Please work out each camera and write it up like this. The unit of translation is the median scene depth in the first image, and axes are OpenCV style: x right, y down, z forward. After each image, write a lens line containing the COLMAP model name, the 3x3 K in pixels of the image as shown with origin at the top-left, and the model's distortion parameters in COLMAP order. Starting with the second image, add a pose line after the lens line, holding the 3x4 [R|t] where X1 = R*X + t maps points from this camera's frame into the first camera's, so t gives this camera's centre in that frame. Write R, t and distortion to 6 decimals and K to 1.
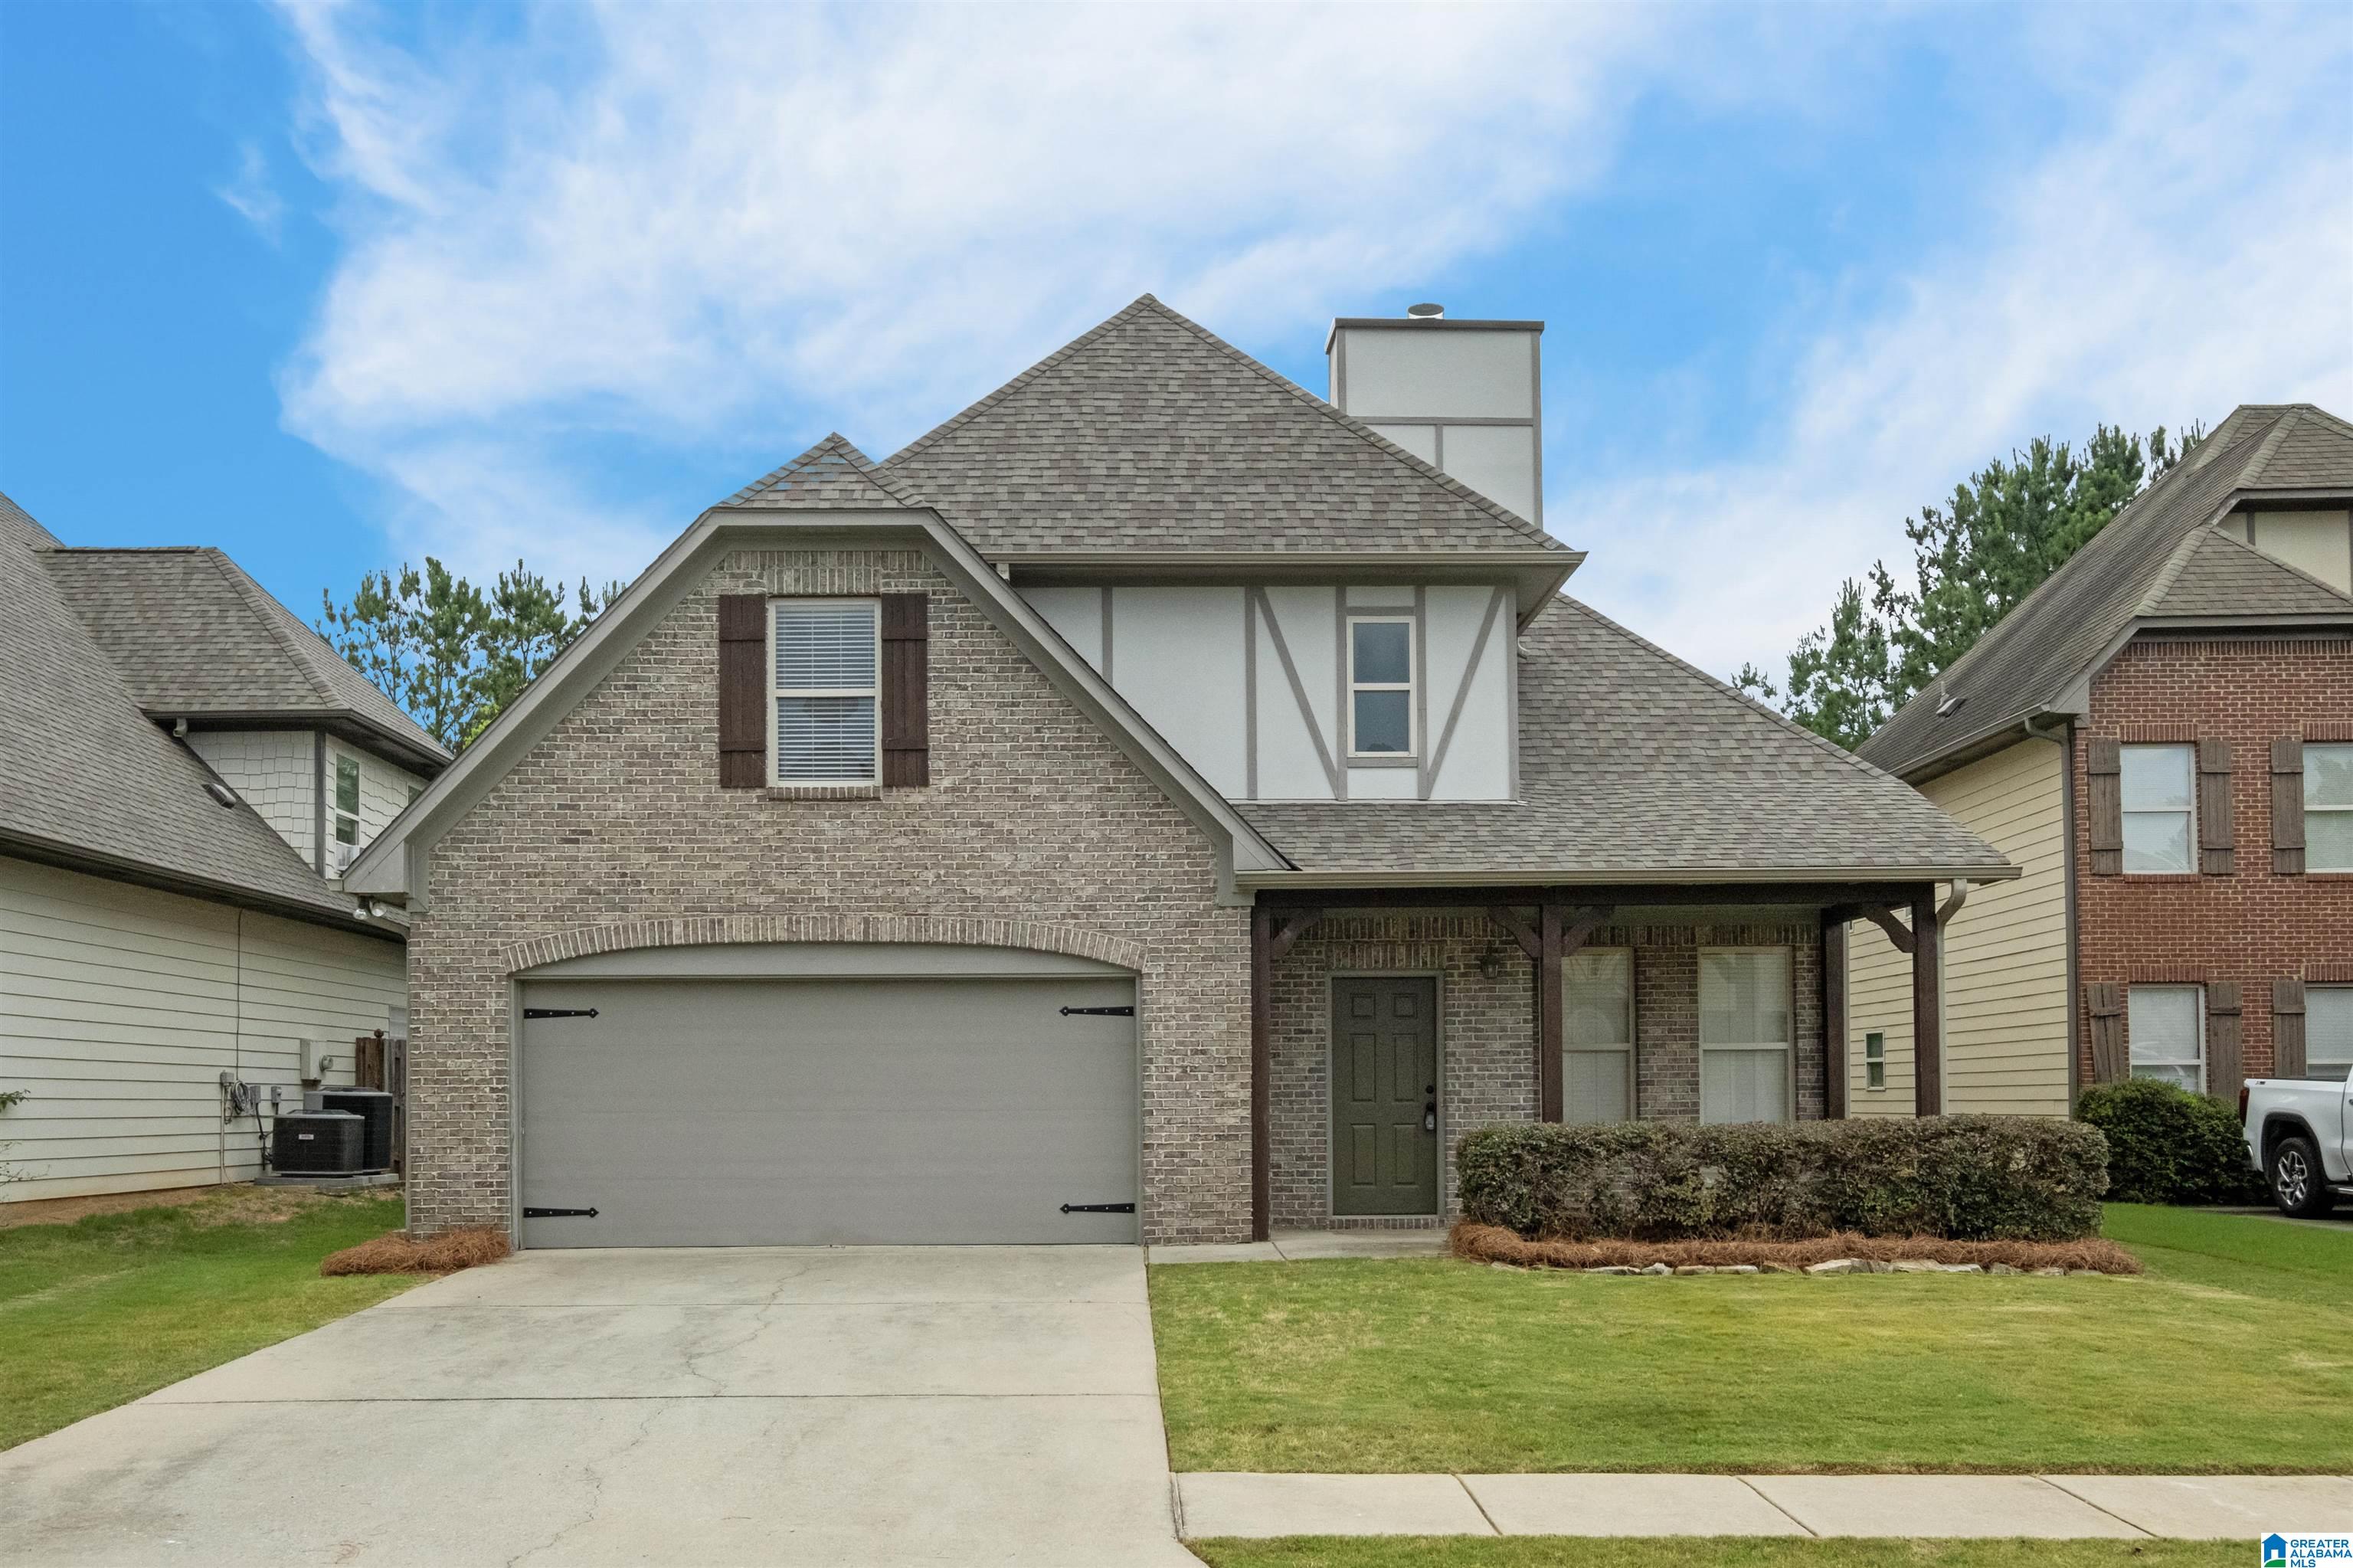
lens RADIAL K [[2147.7, 0, 1176.5], [0, 2147.7, 784.0], [0, 0, 1]] dist [-0.007930, 0.006972]
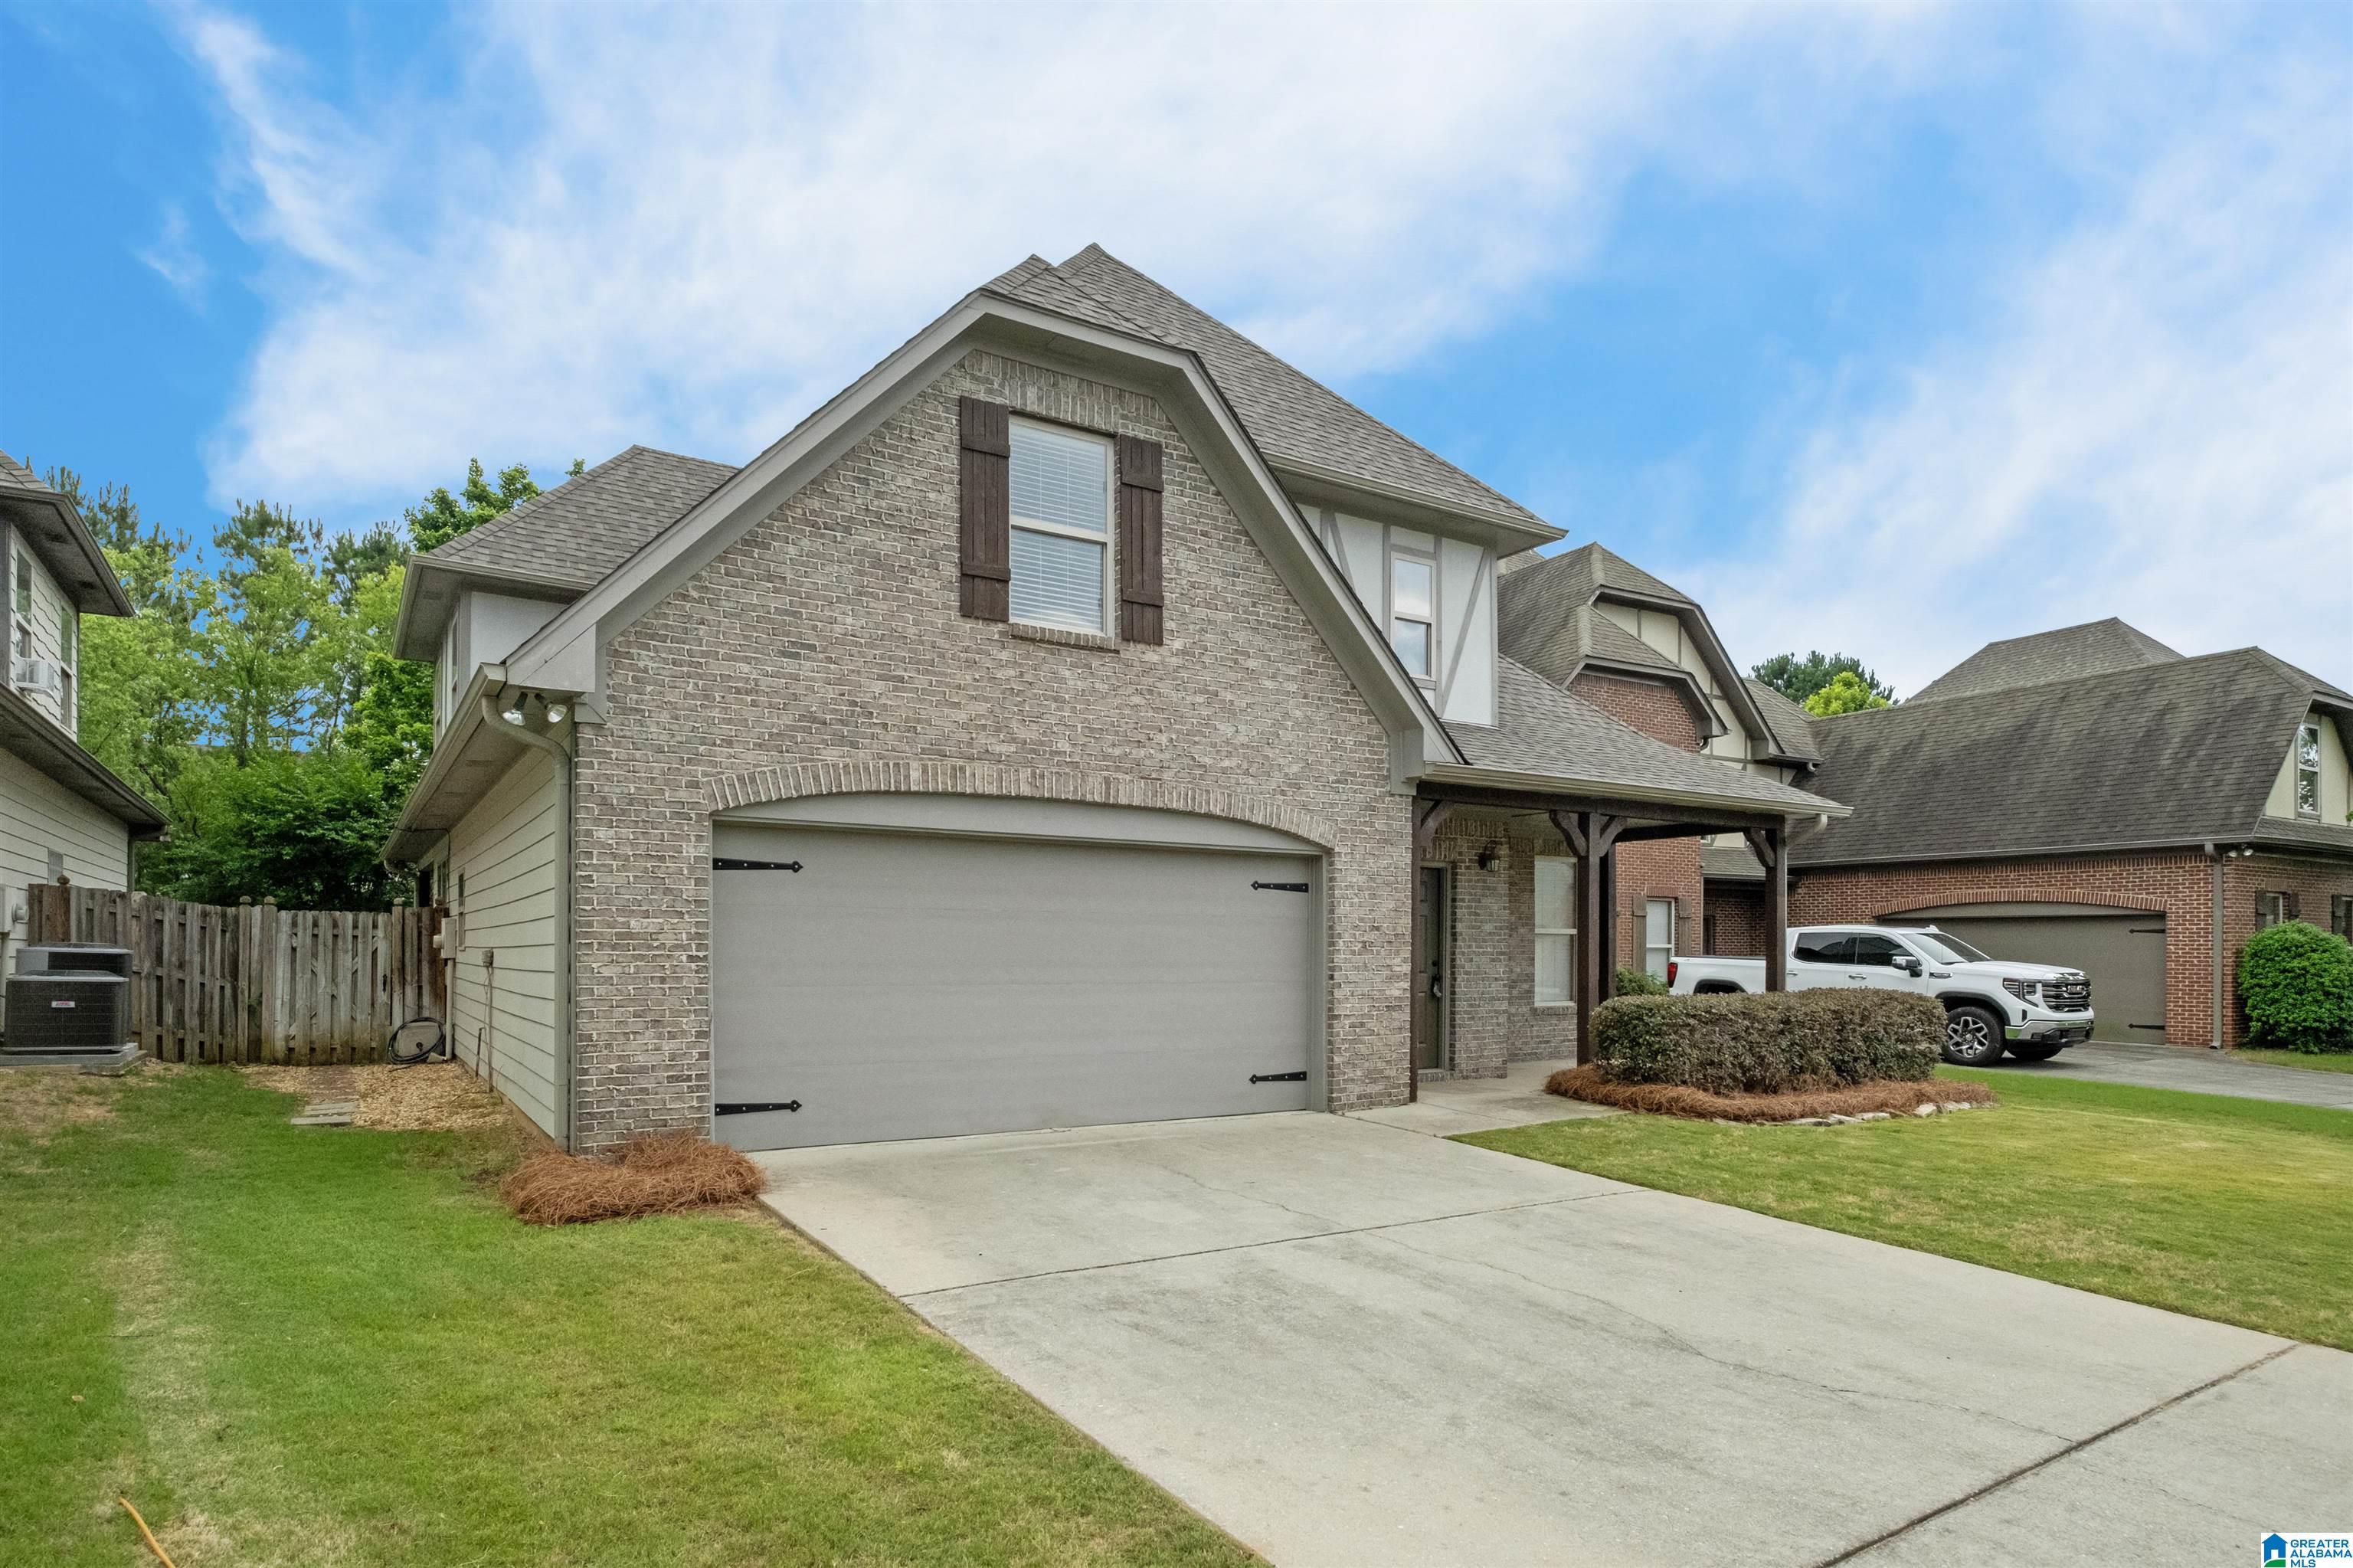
lens RADIAL K [[1313.0, 0, 1172.1], [0, 1313.0, 840.0], [0, 0, 1]] dist [-0.015166, -0.000095]
pose [[0.856259, 0.055161, 0.513593, -0.407735], [-0.085427, 0.995712, 0.035481, 0.066135], [-0.509433, -0.074256, 0.857300, 0.492967]]
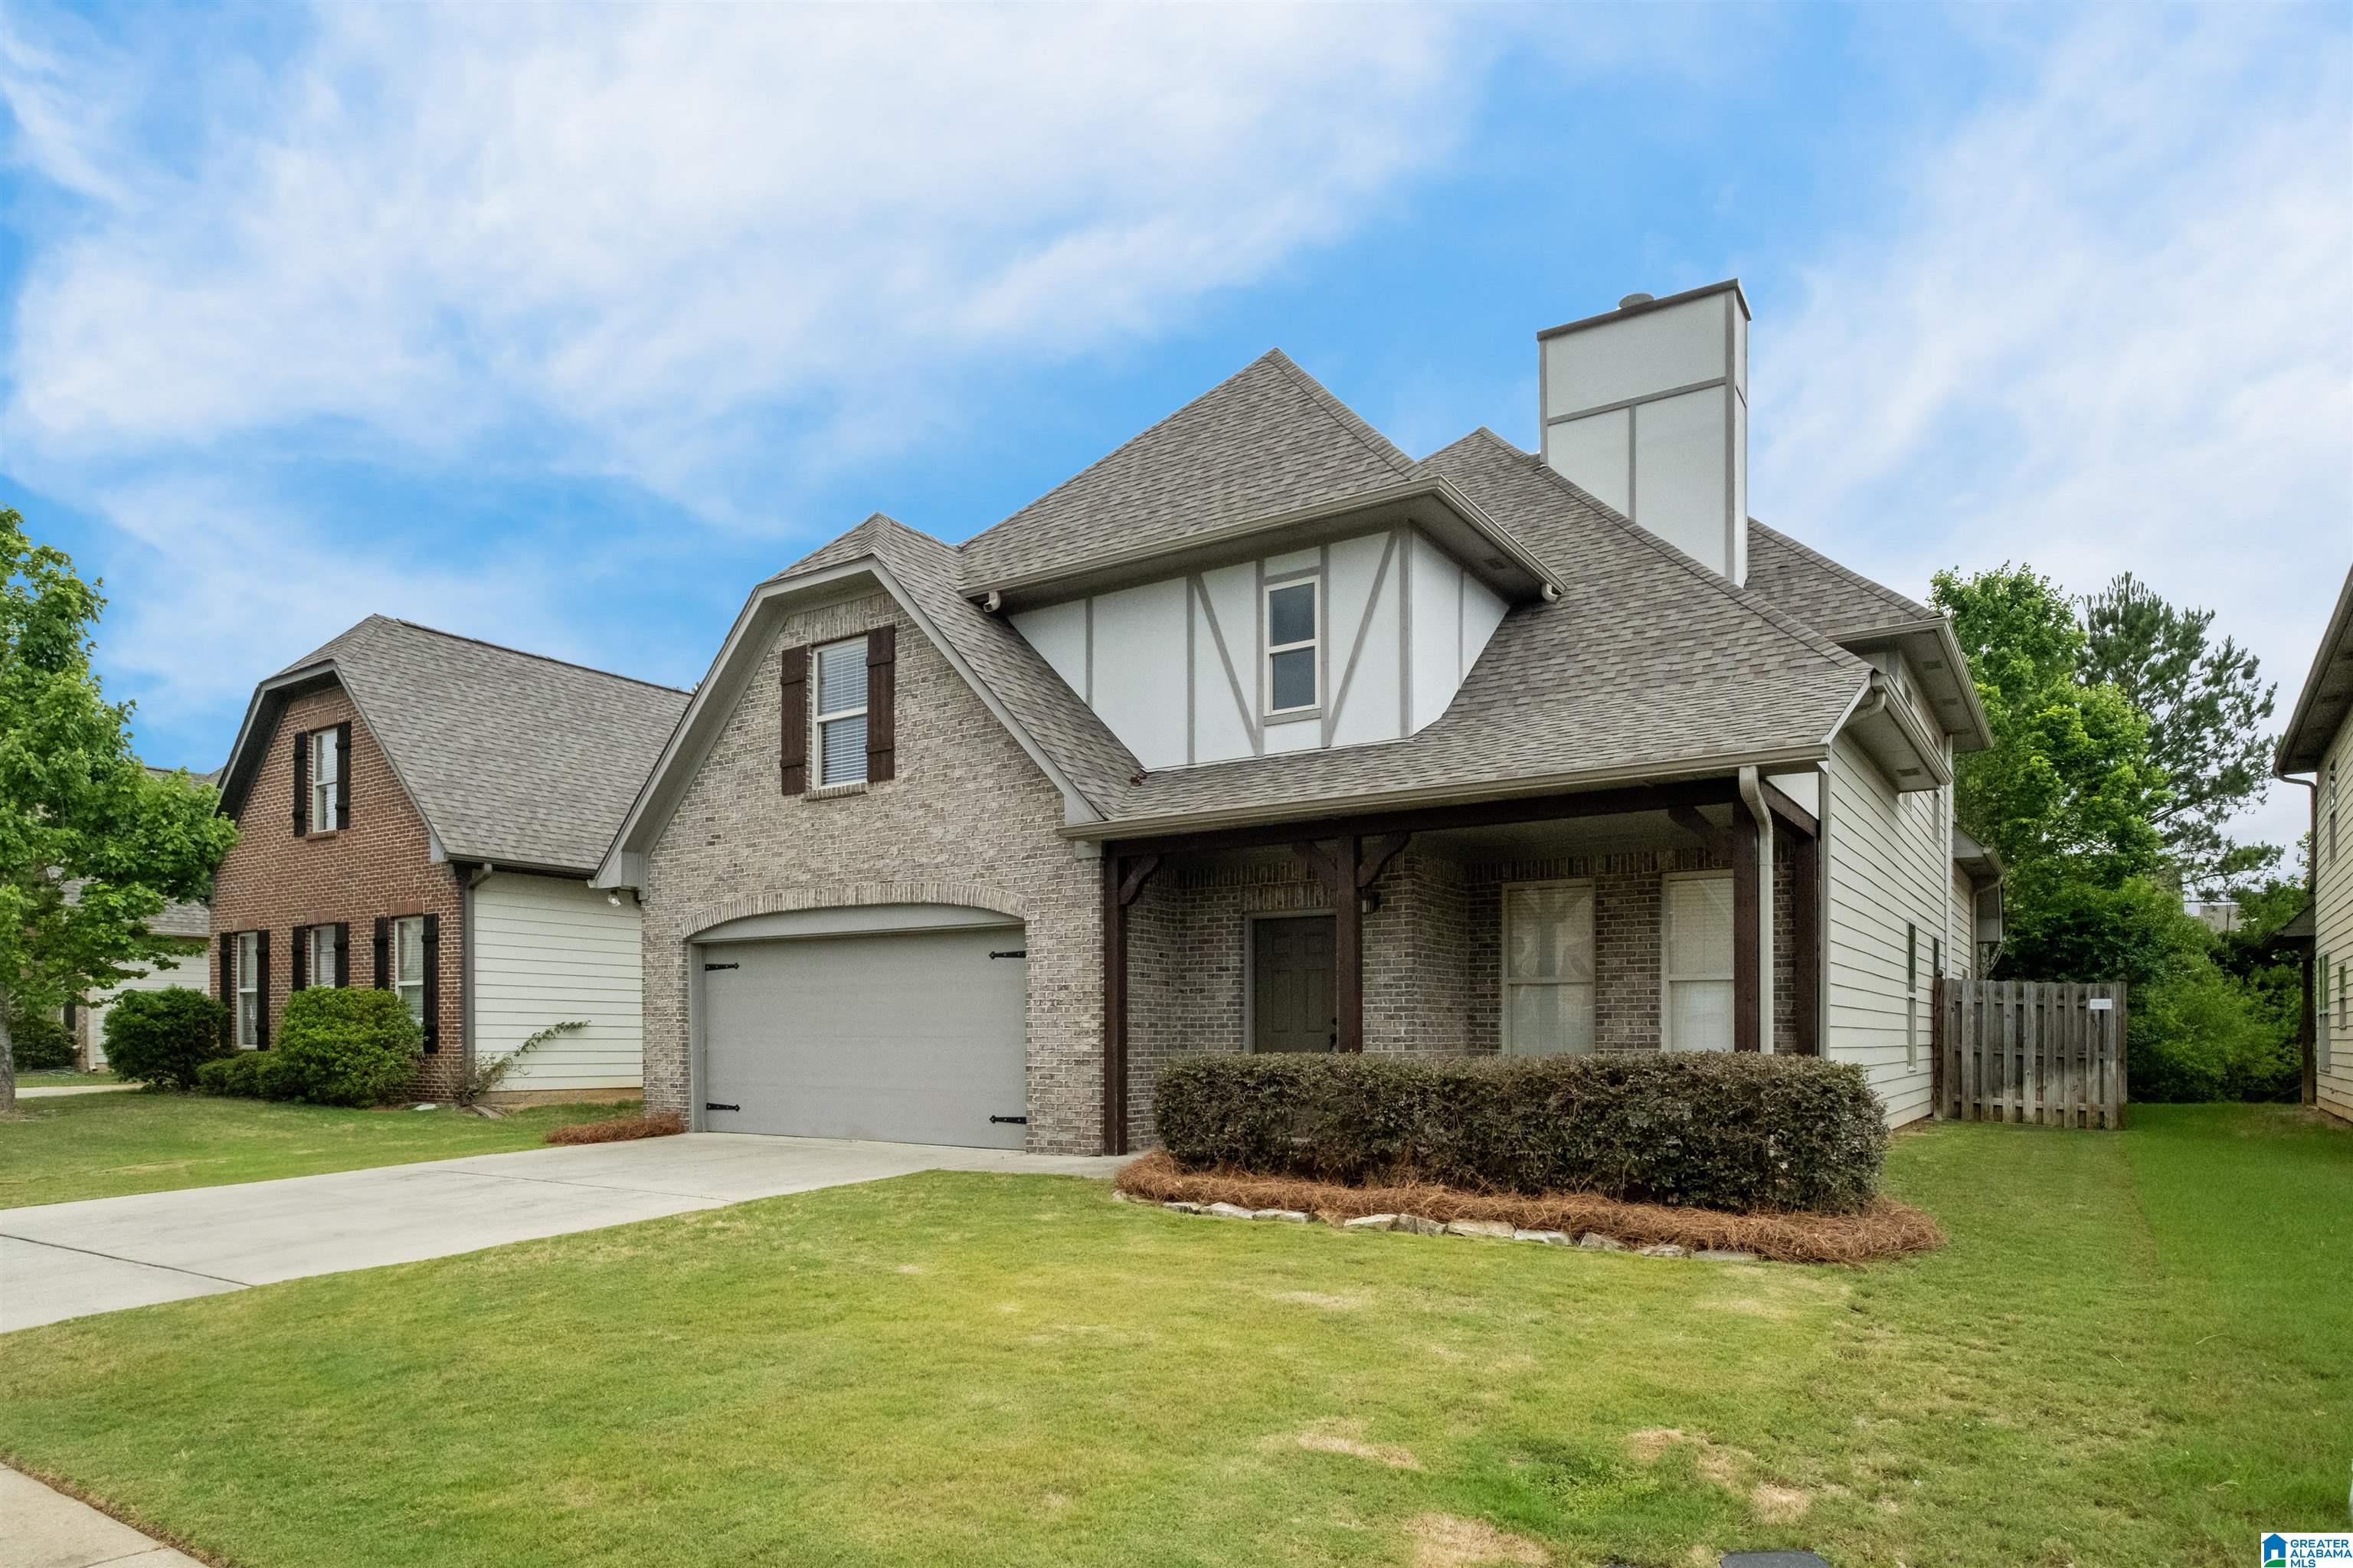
lens RADIAL K [[1398.9, 0, 1180.8], [0, 1398.9, 923.3], [0, 0, 1]] dist [-0.002211, -0.000293]
pose [[0.812789, -0.040483, -0.581150, 0.489655], [0.077400, 0.996243, 0.038853, 0.066189], [0.577394, -0.076561, 0.812868, 0.431213]]
